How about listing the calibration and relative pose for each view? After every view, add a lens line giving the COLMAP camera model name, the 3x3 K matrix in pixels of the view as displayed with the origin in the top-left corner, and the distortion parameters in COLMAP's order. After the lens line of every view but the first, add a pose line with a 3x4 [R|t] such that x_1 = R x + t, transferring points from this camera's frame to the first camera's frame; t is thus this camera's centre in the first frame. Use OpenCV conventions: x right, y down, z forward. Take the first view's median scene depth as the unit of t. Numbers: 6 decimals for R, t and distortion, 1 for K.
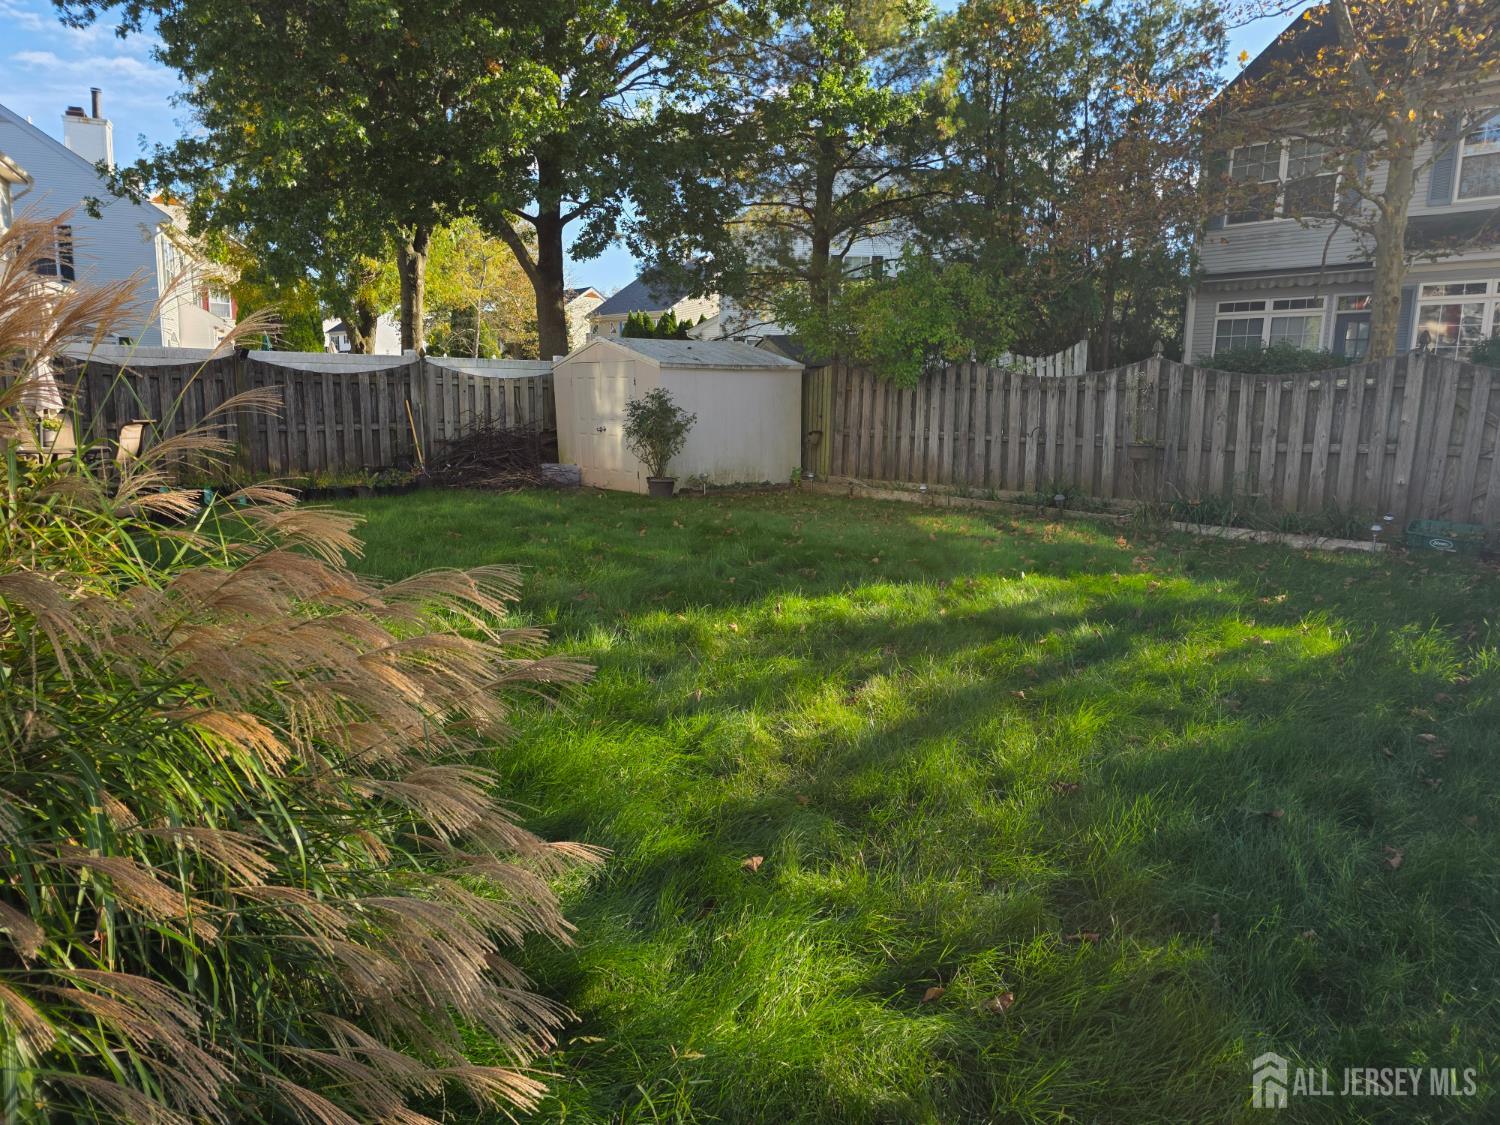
lens RADIAL K [[1004.0, 0, 750.3], [0, 1004.0, 562.0], [0, 0, 1]] dist [0.005302, -0.007885]
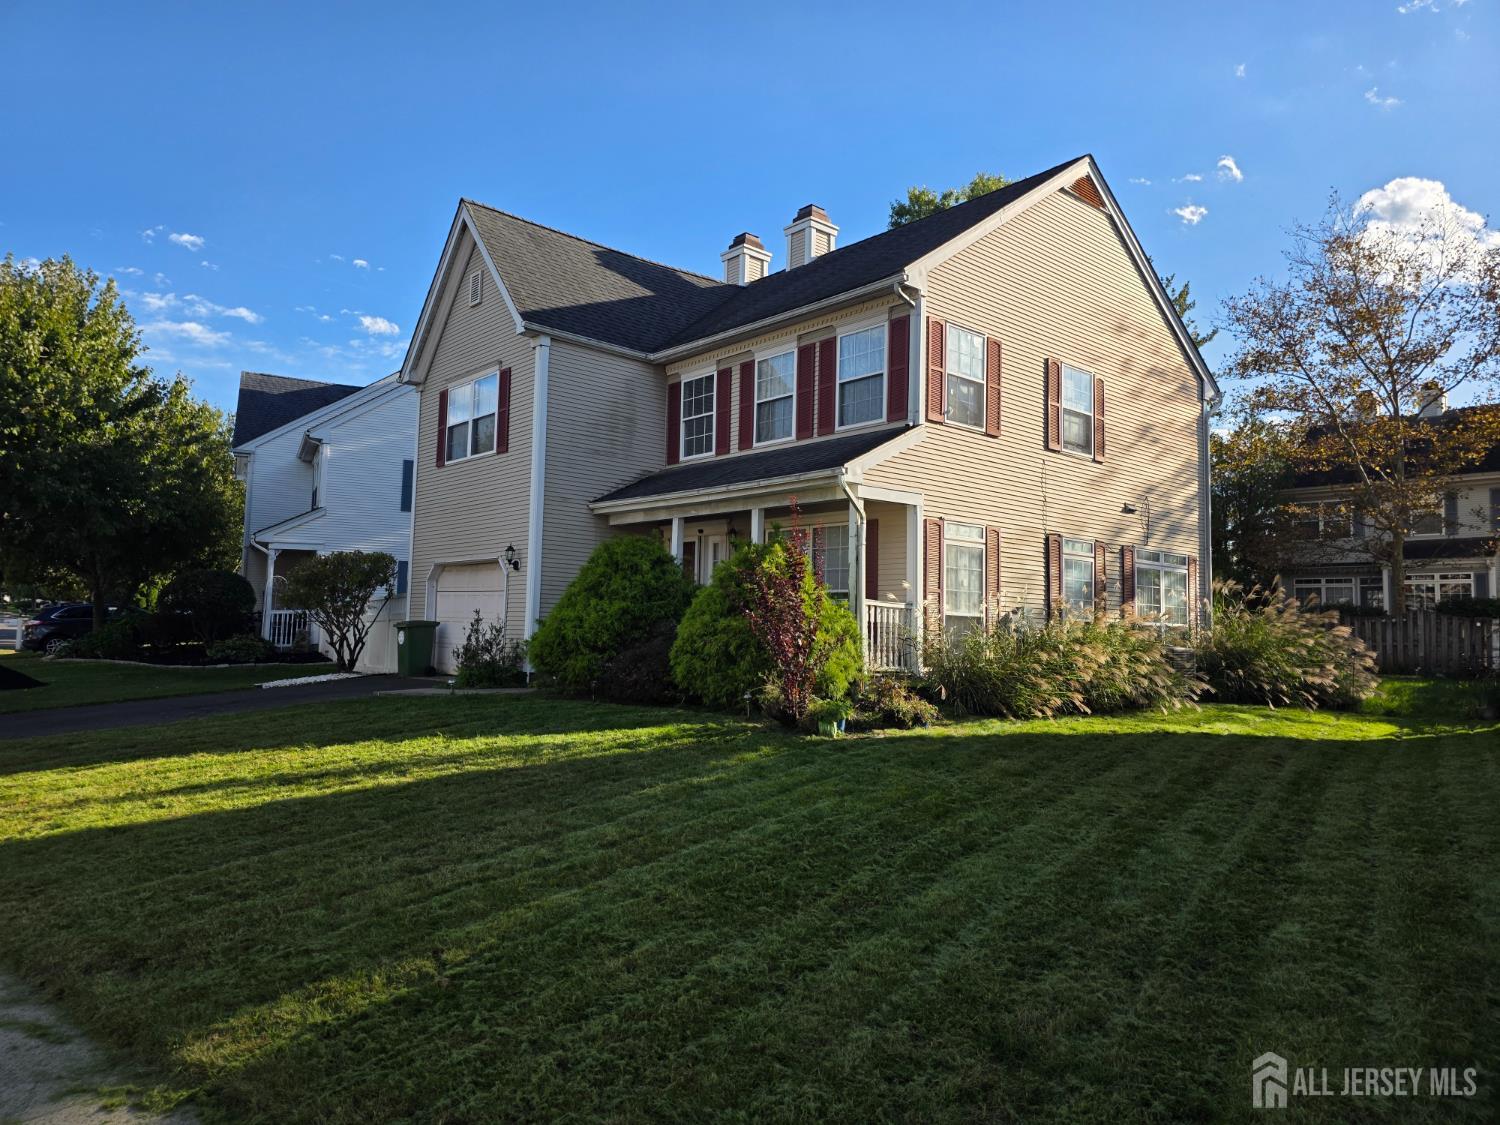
lens RADIAL K [[1004.0, 0, 750.5], [0, 1004.0, 560.3], [0, 0, 1]] dist [0.005302, -0.007885]
pose [[0.999513, 0.009737, 0.029632, -1.259825], [-0.002506, 0.972017, -0.234897, 0.313819], [-0.031090, 0.234708, 0.971569, -1.662853]]
